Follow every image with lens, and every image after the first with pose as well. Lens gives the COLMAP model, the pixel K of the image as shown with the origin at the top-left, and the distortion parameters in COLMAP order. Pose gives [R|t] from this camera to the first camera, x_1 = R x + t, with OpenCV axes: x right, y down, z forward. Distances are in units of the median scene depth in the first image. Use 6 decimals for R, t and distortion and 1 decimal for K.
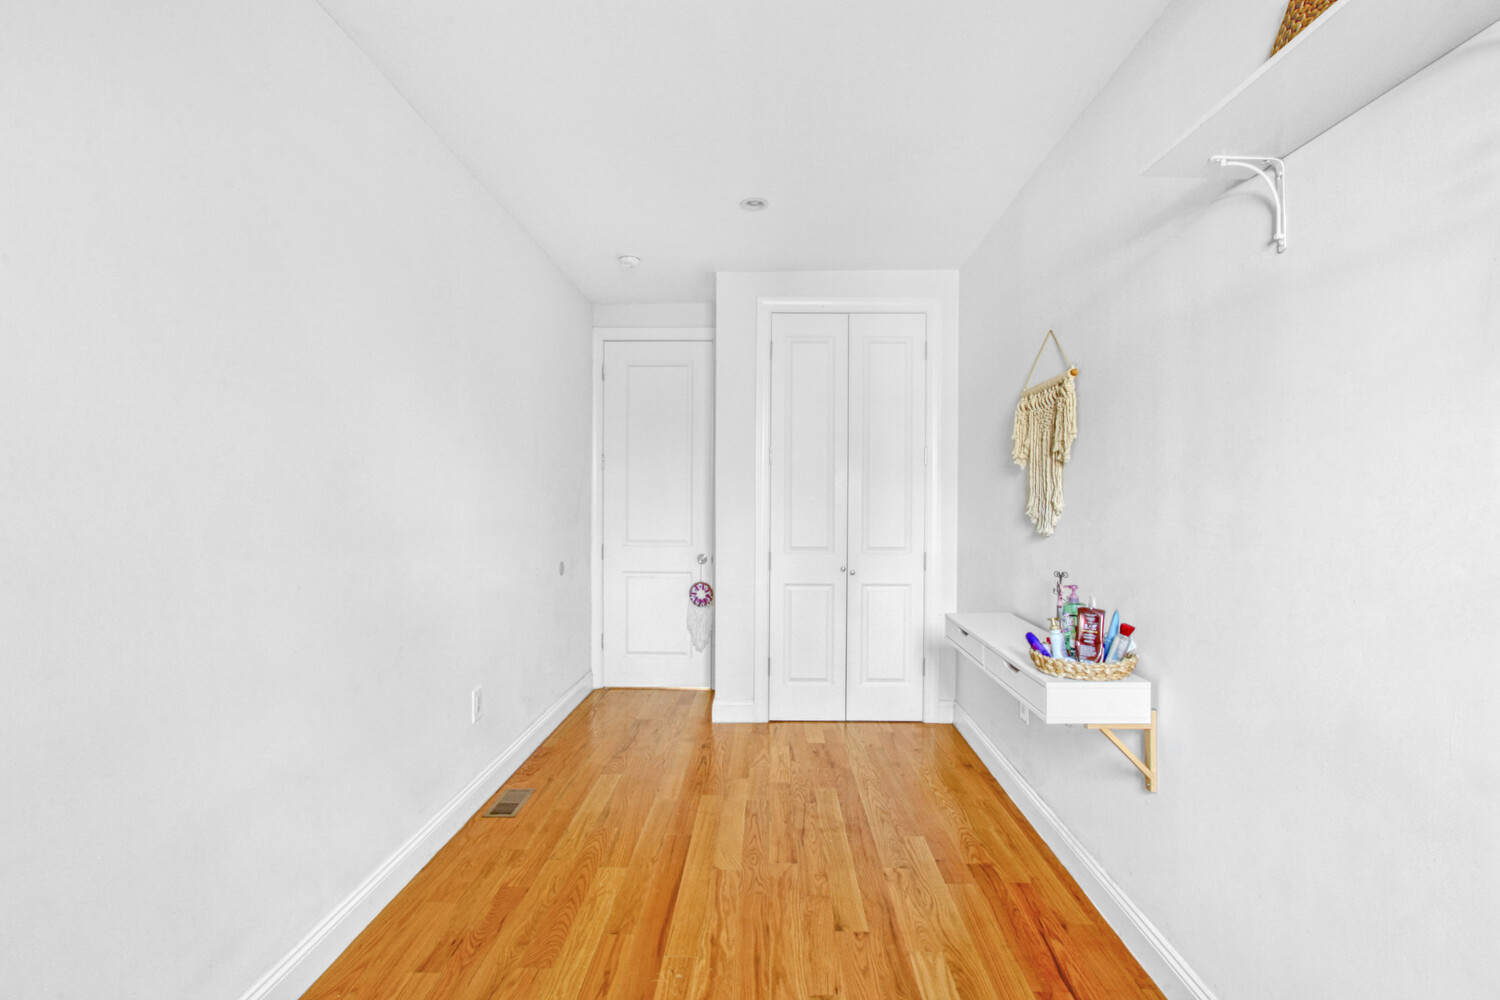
lens RADIAL K [[699.1, 0, 749.6], [0, 699.1, 514.3], [0, 0, 1]] dist [-0.013927, 0.001091]
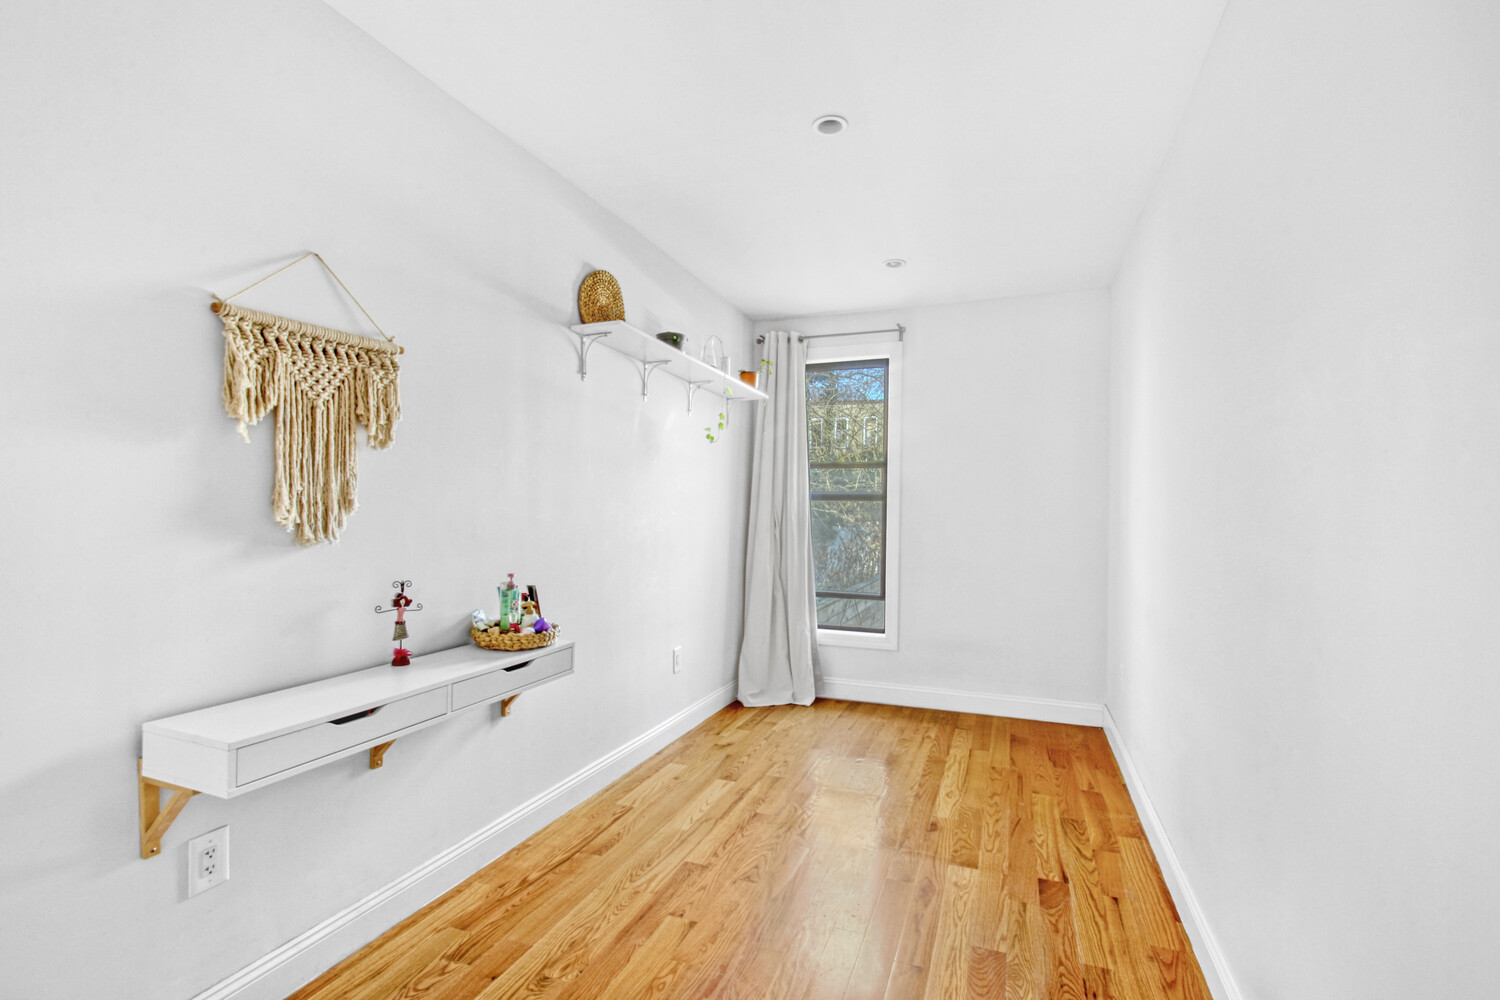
lens RADIAL K [[699.1, 0, 751.5], [0, 699.1, 504.9], [0, 0, 1]] dist [-0.013927, 0.001091]
pose [[-0.947762, -0.015832, 0.318585, -0.220385], [-0.012206, 0.999836, 0.013375, -0.026980], [-0.318744, 0.008788, -0.947800, 1.582144]]
